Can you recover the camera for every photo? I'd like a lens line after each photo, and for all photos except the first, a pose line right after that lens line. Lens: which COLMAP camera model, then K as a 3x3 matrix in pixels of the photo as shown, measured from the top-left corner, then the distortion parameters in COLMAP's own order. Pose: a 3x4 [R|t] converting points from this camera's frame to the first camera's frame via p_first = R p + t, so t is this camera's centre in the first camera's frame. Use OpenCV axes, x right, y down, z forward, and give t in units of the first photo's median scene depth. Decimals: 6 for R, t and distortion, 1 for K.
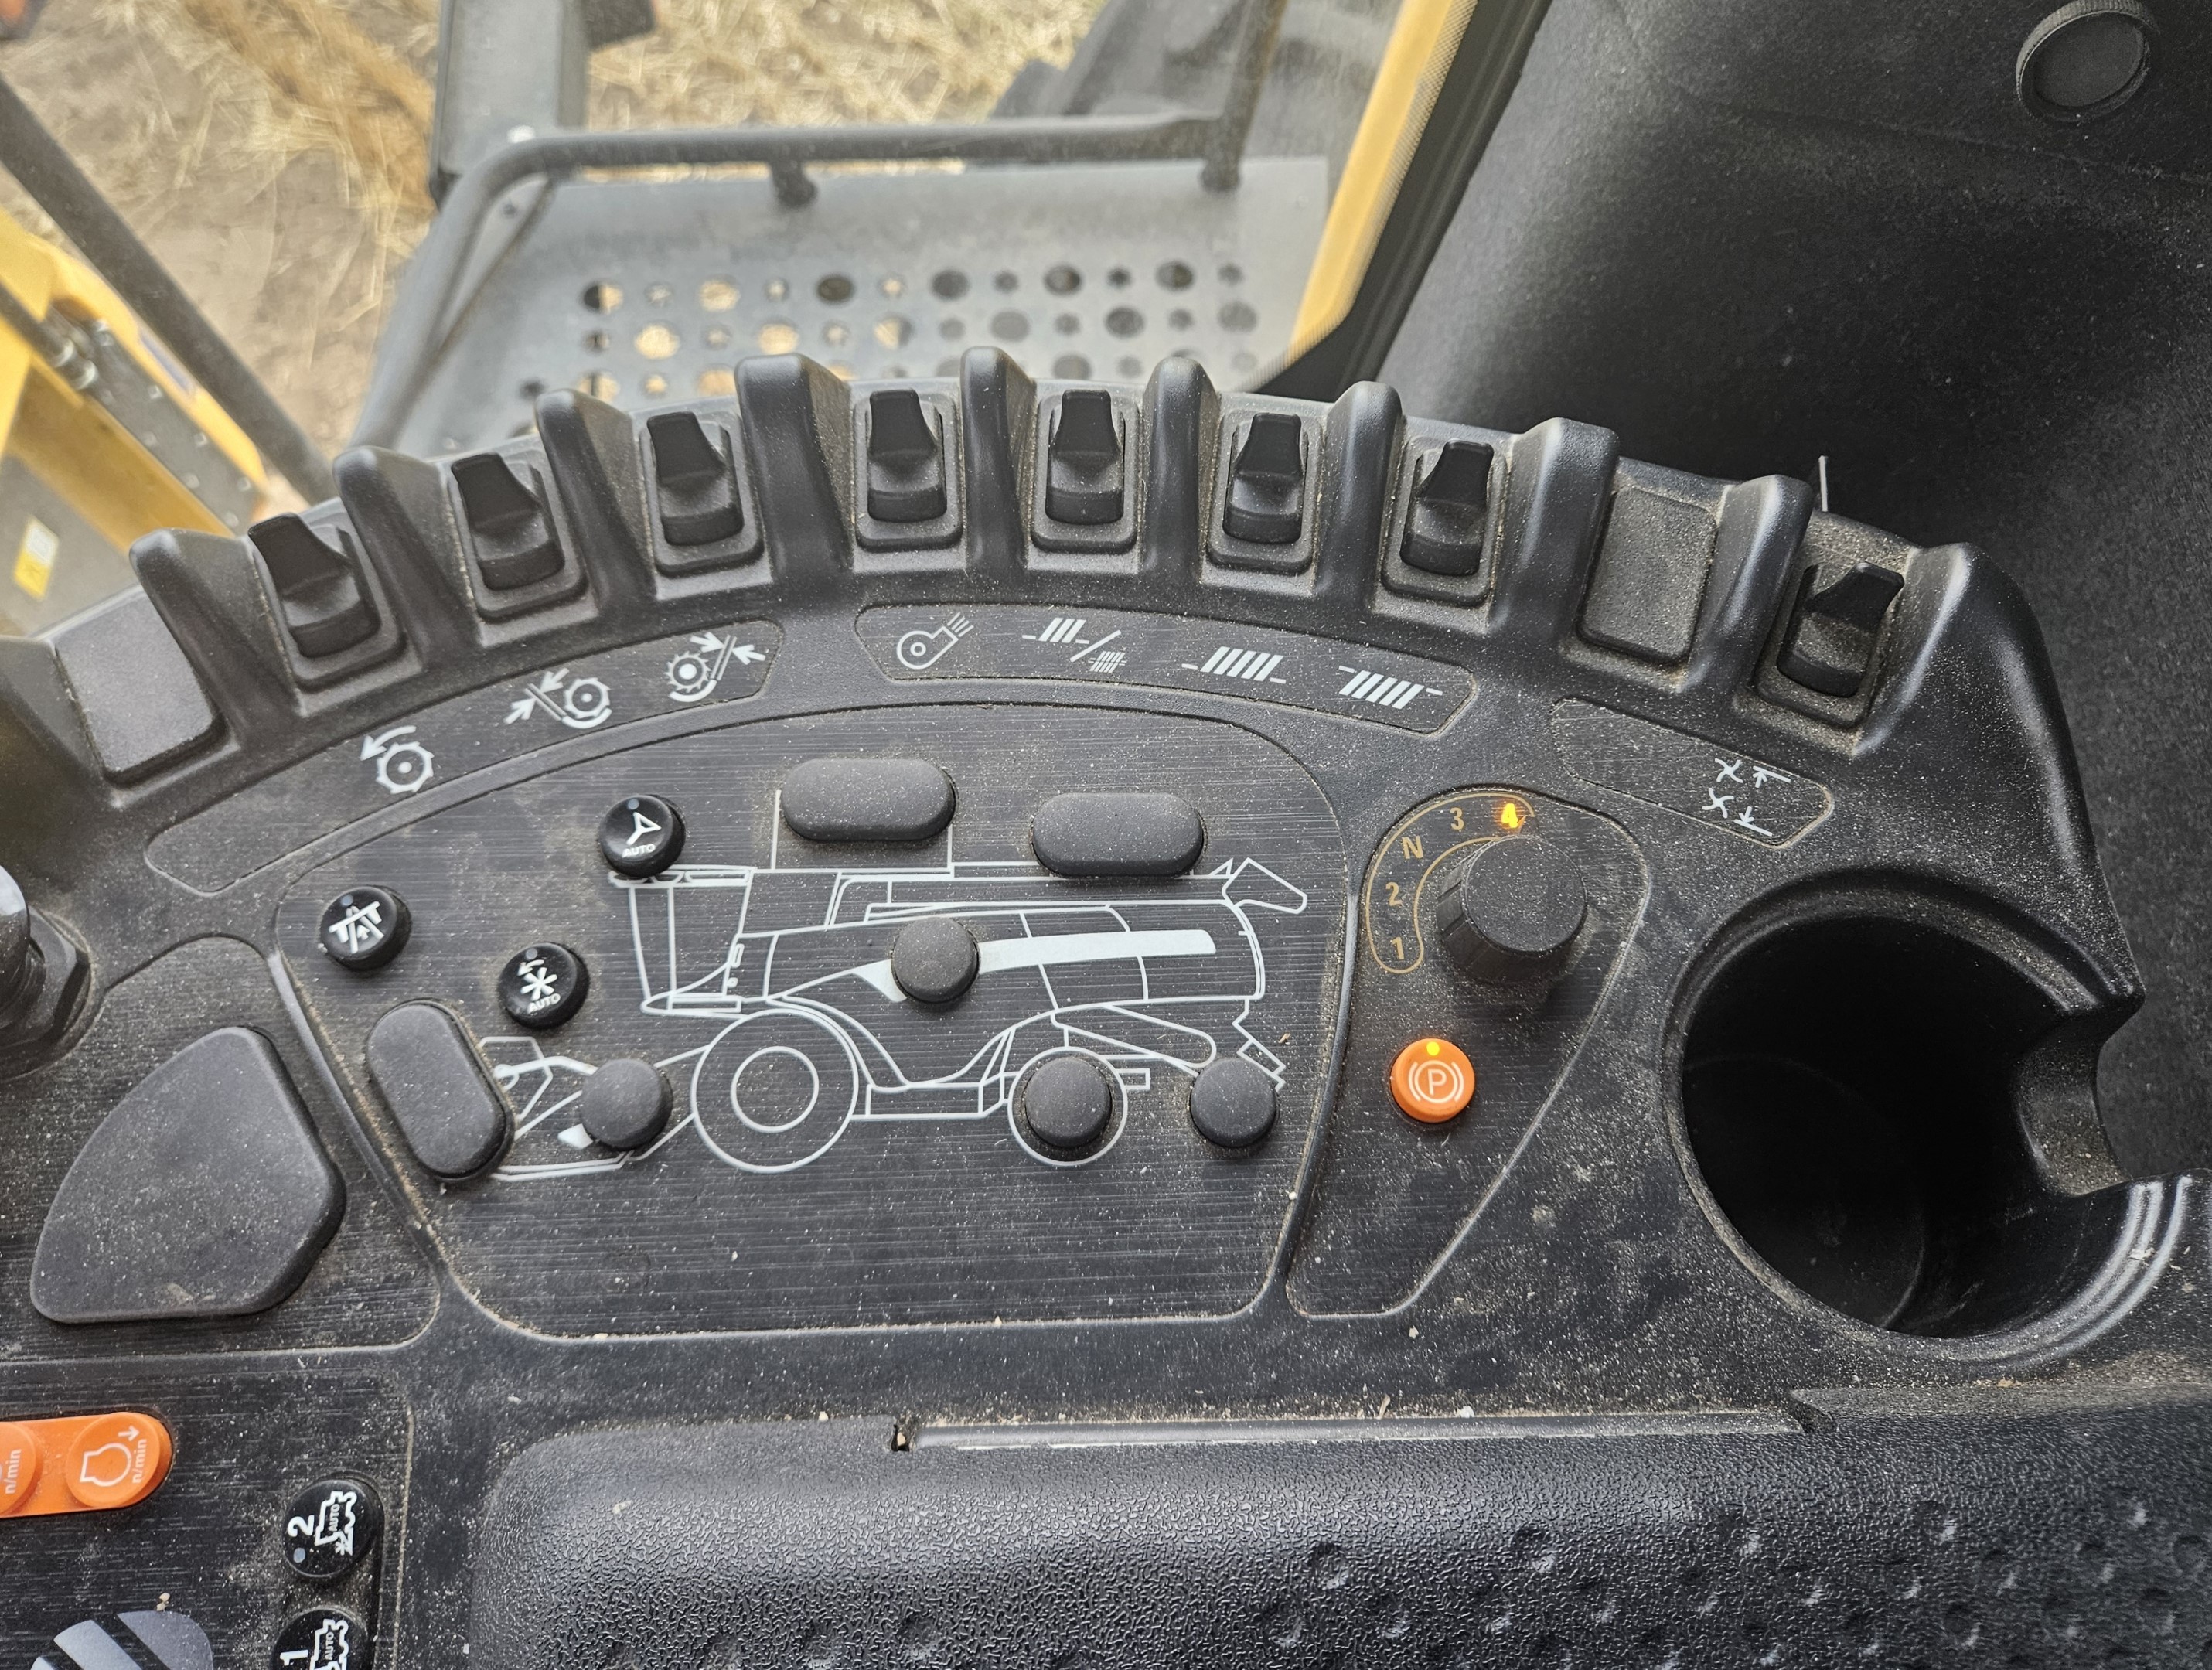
lens RADIAL K [[1528.4, 0, 1106.0], [0, 1528.4, 835.0], [0, 0, 1]] dist [0.046072, -0.052493]
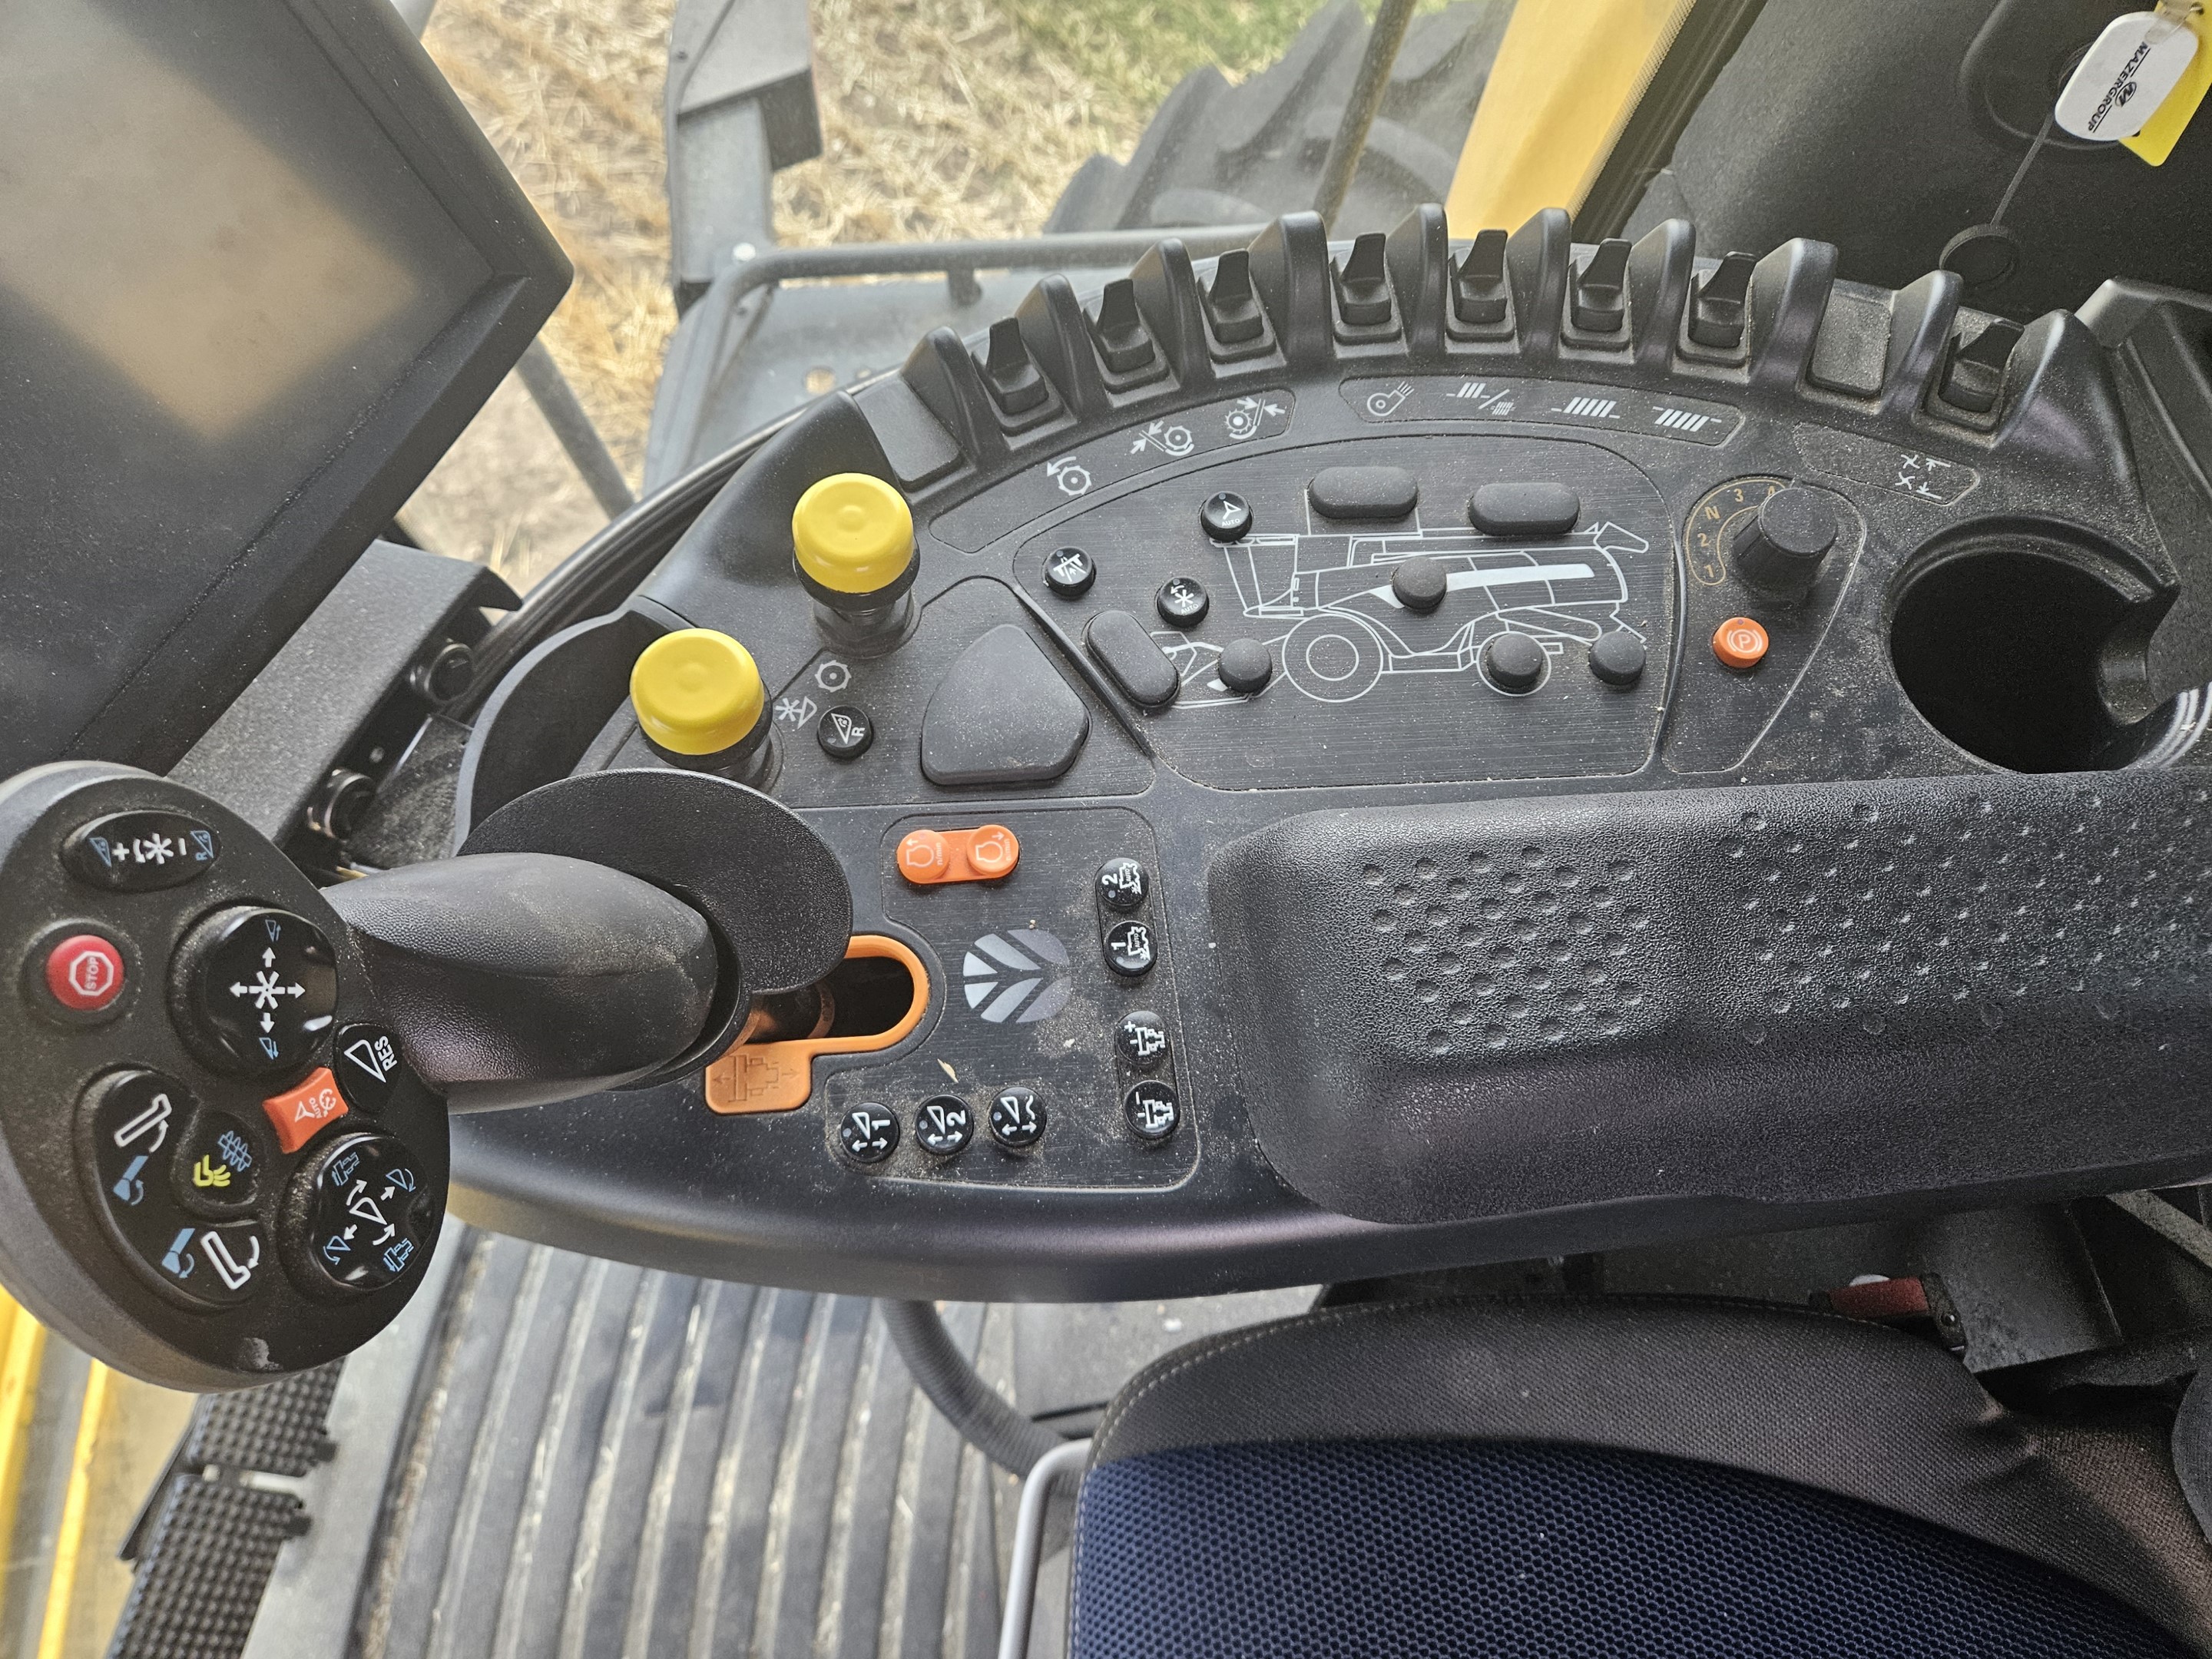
lens RADIAL K [[1441.2, 0, 1106.0], [0, 1441.2, 829.5], [0, 0, 1]] dist [0.048411, -0.046280]
pose [[0.999696, -0.023270, -0.008193, -0.424088], [0.023215, 0.999708, -0.006688, 0.333875], [0.008346, 0.006496, 0.999944, -0.505877]]
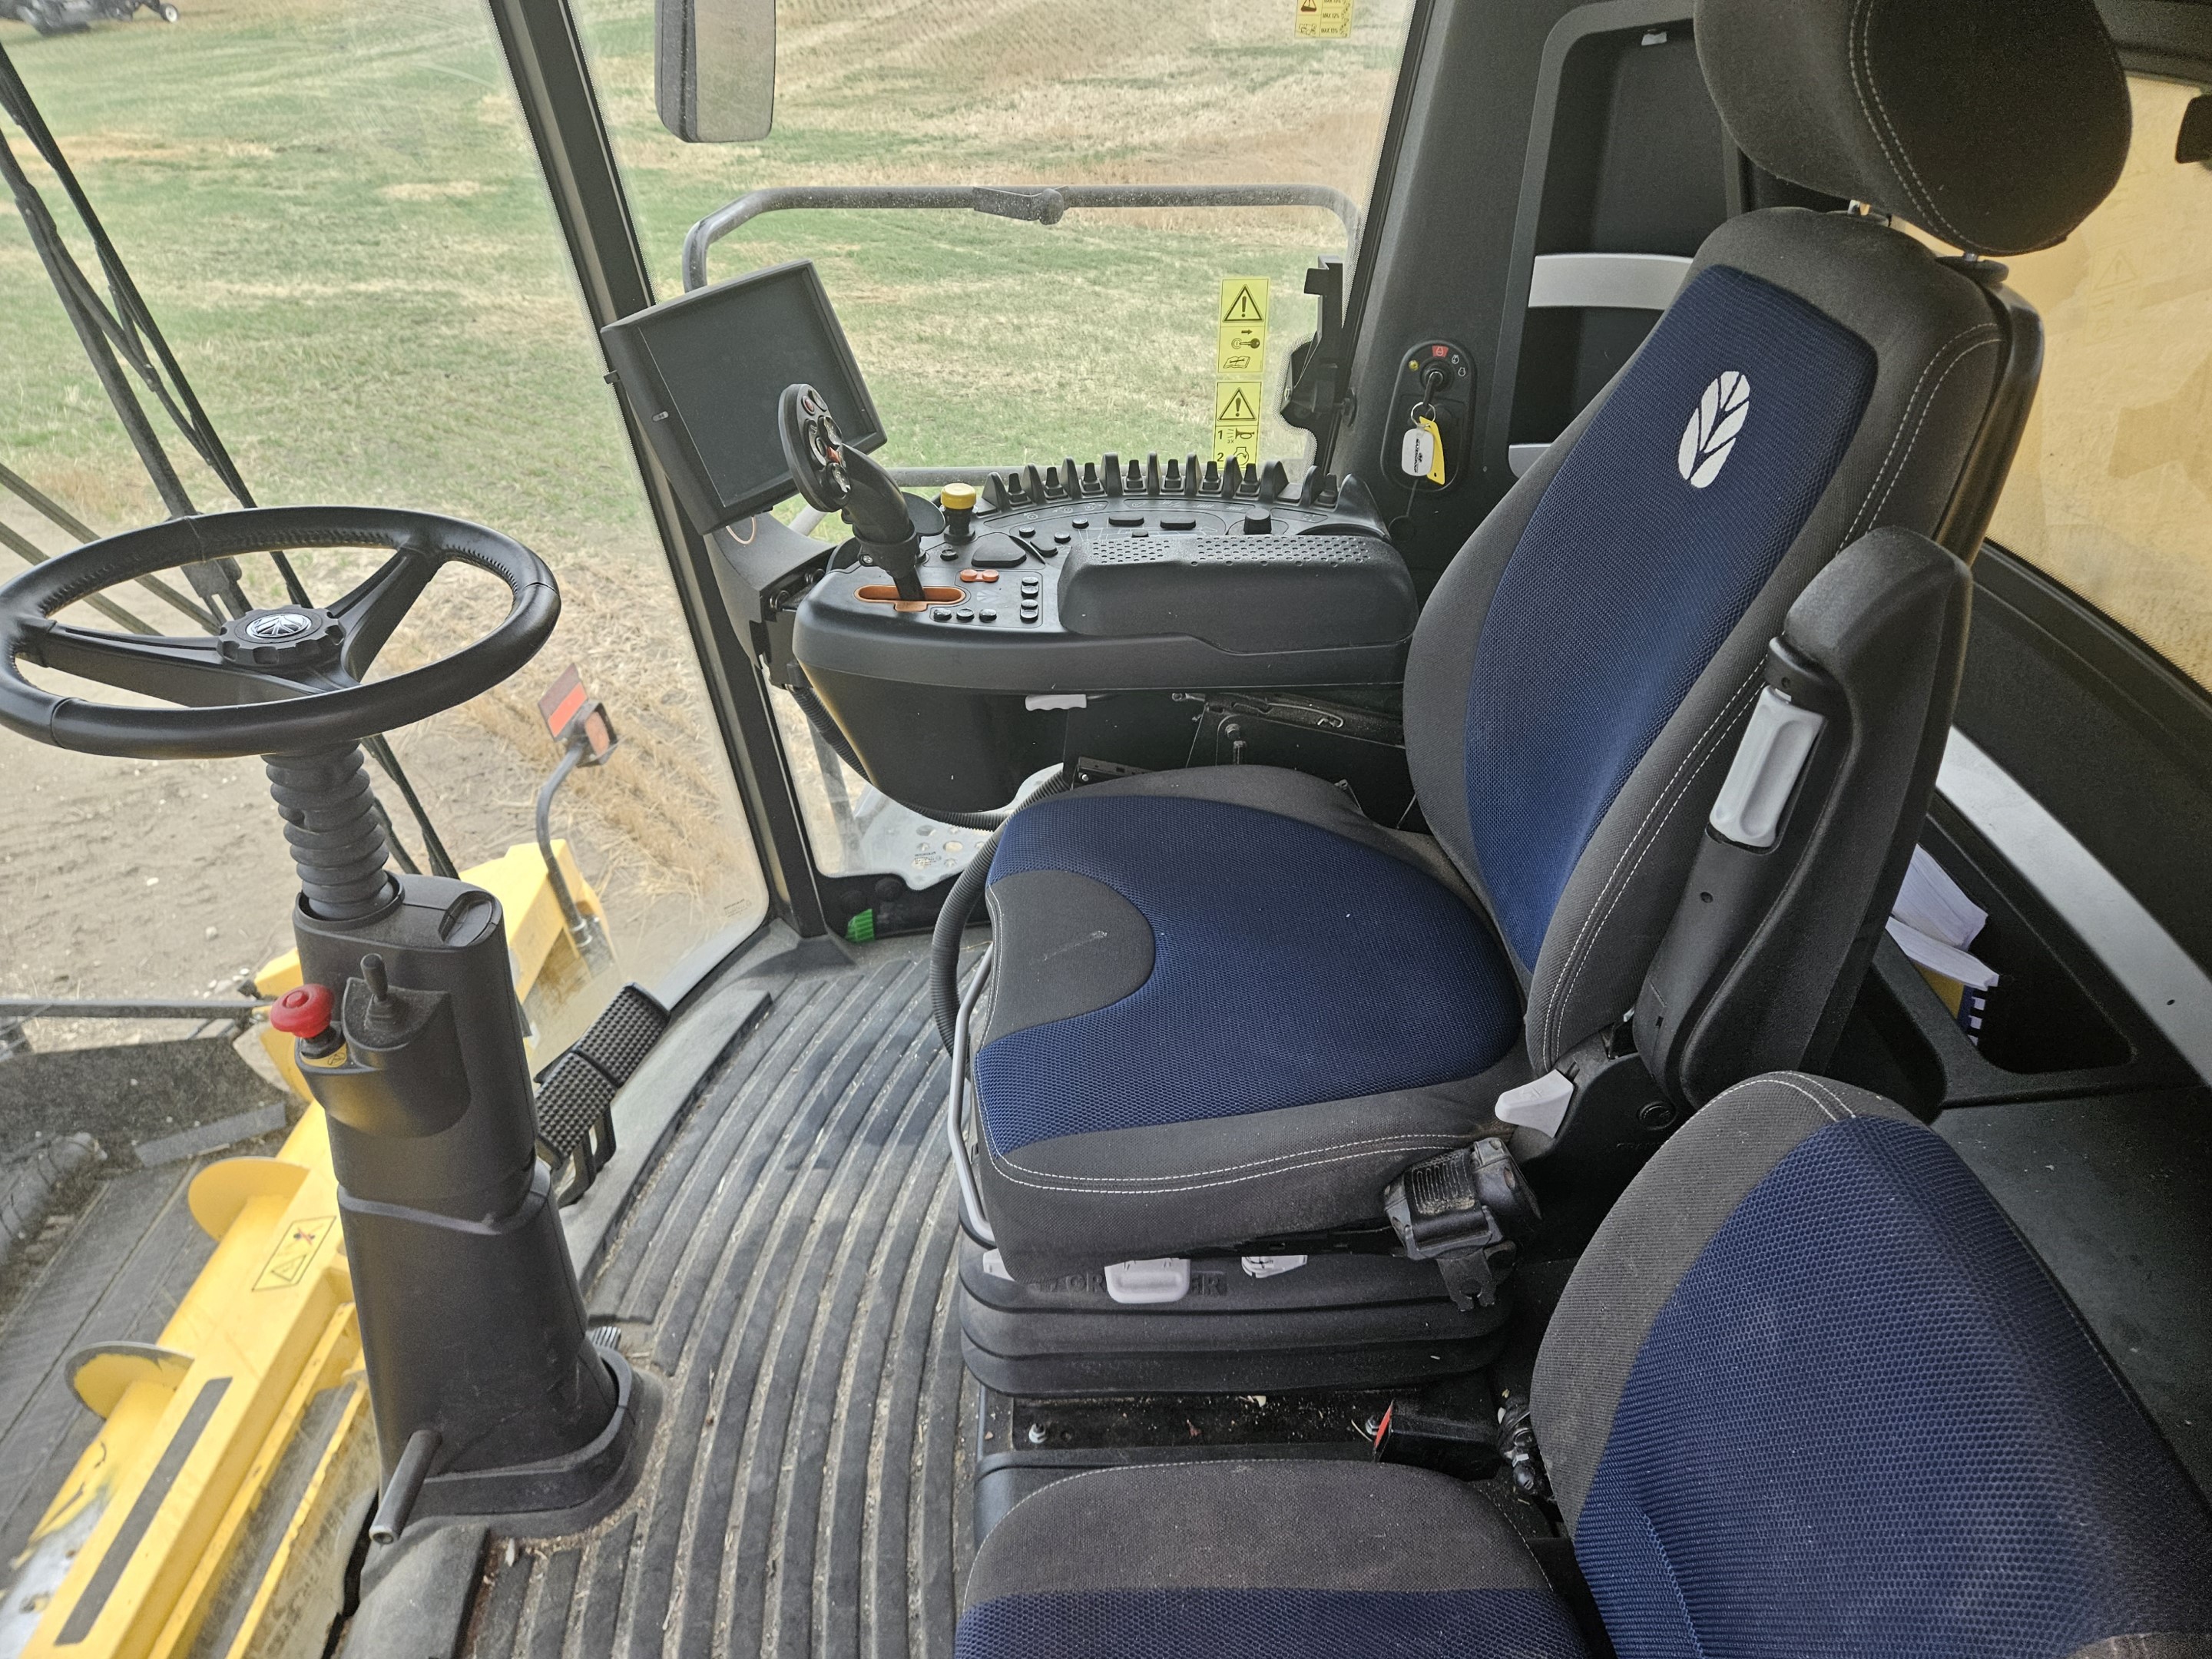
lens RADIAL K [[1441.2, 0, 1106.0], [0, 1441.2, 829.5], [0, 0, 1]] dist [0.048411, -0.046280]
pose [[0.995911, -0.008392, -0.089953, 0.194683], [-0.040302, 0.849841, -0.525496, 3.324051], [0.080856, 0.526972, 0.846028, -2.449302]]
